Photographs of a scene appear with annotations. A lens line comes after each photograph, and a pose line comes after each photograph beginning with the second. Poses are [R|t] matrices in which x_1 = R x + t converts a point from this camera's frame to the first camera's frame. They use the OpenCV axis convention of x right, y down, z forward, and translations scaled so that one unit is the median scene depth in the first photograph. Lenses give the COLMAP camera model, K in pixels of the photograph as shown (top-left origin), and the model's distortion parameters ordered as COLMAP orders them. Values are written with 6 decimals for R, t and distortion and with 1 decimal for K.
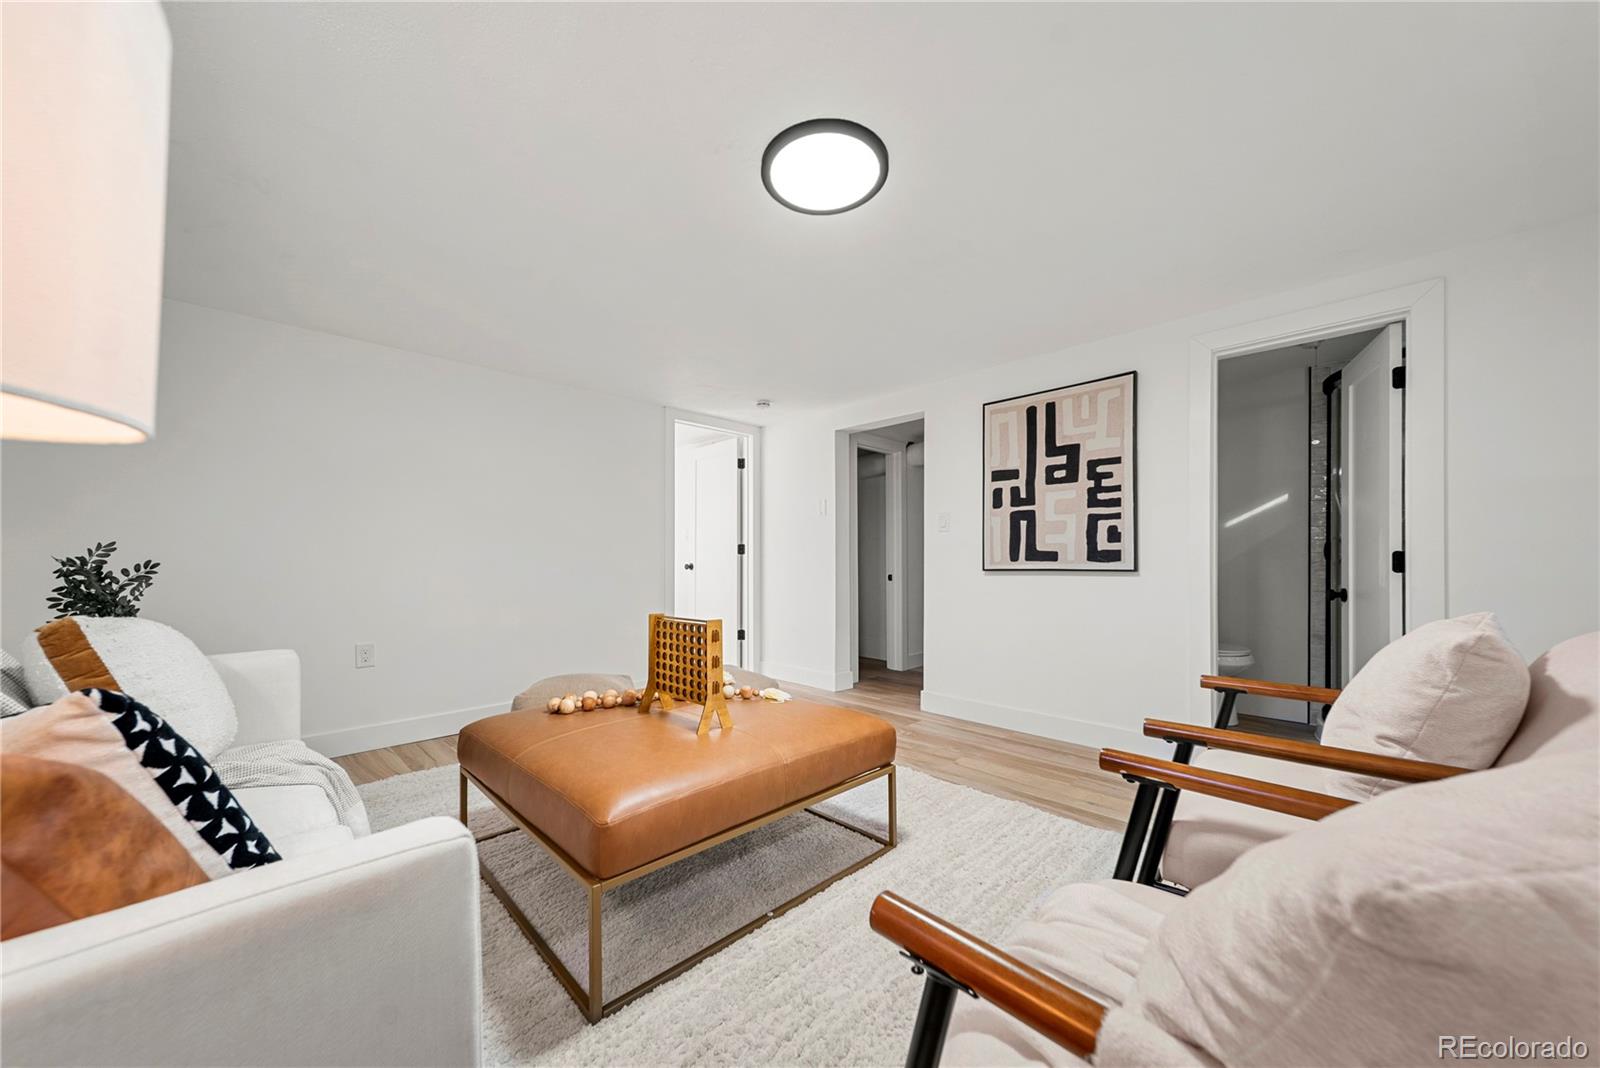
lens RADIAL K [[561.3, 0, 787.9], [0, 561.3, 566.6], [0, 0, 1]] dist [-0.001638, -0.001038]
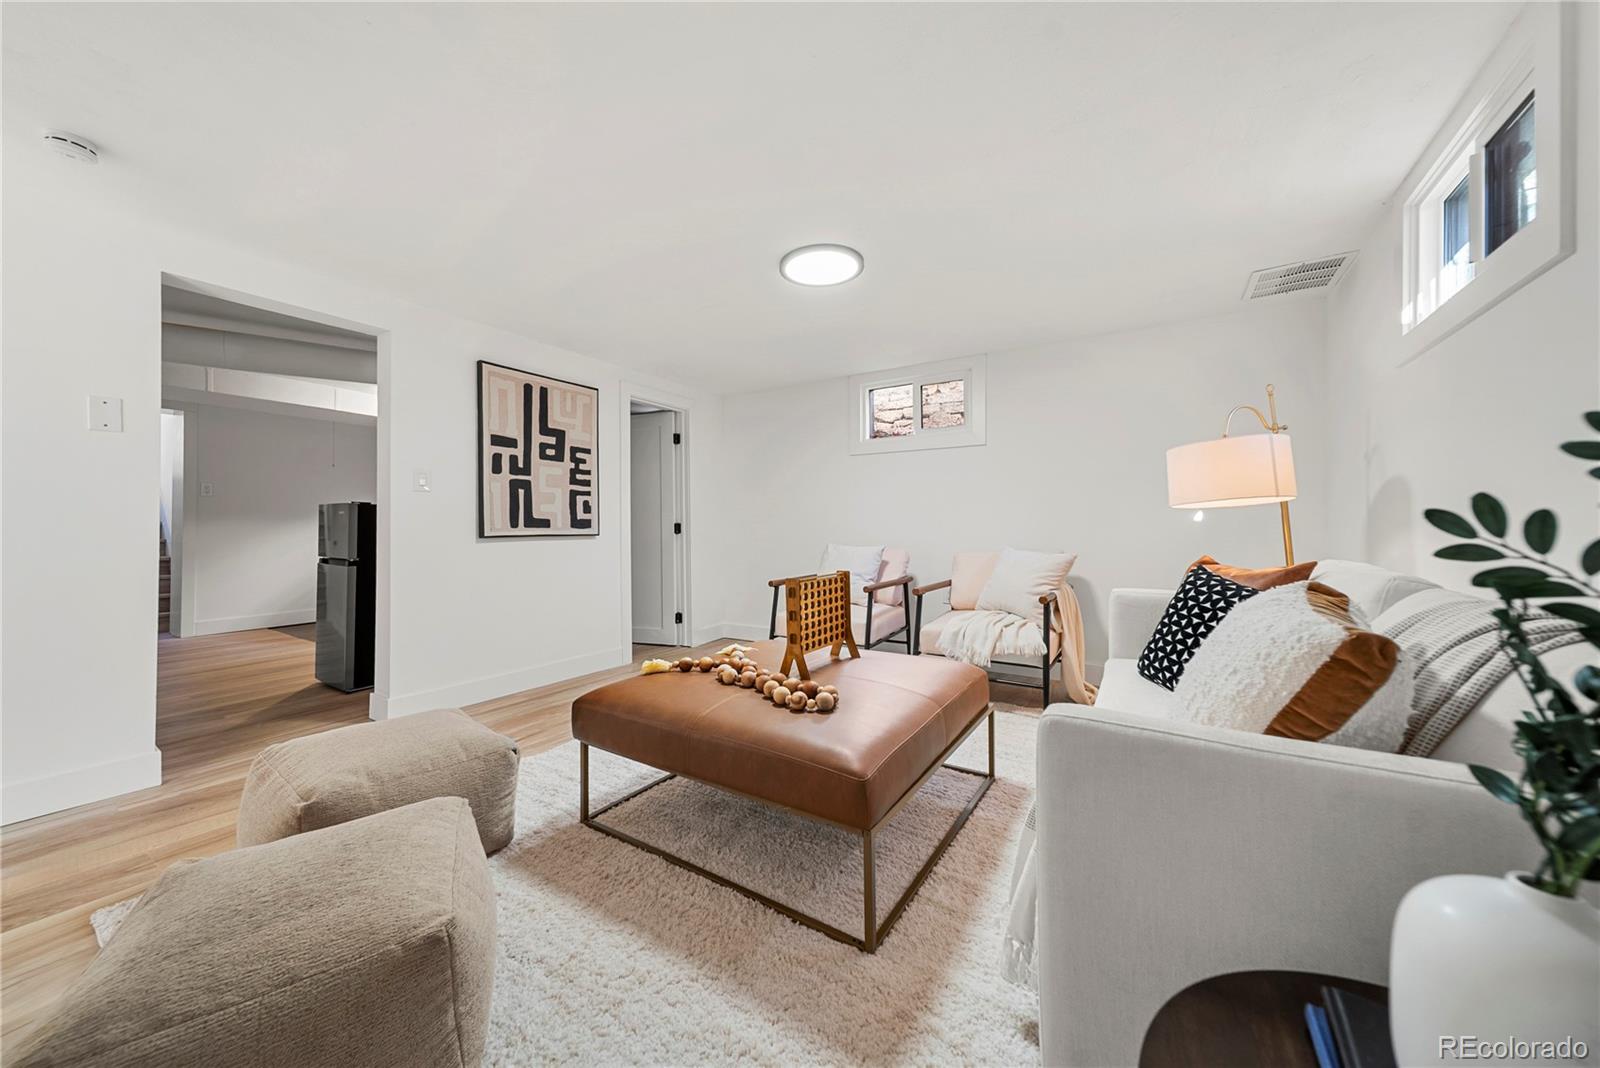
lens RADIAL K [[561.3, 0, 798.2], [0, 561.3, 529.4], [0, 0, 1]] dist [-0.001638, -0.001038]
pose [[-0.228525, 0.000994, 0.973537, -0.748410], [0.012666, 0.999918, 0.001952, -0.002265], [-0.973456, 0.012777, -0.228519, 0.764101]]
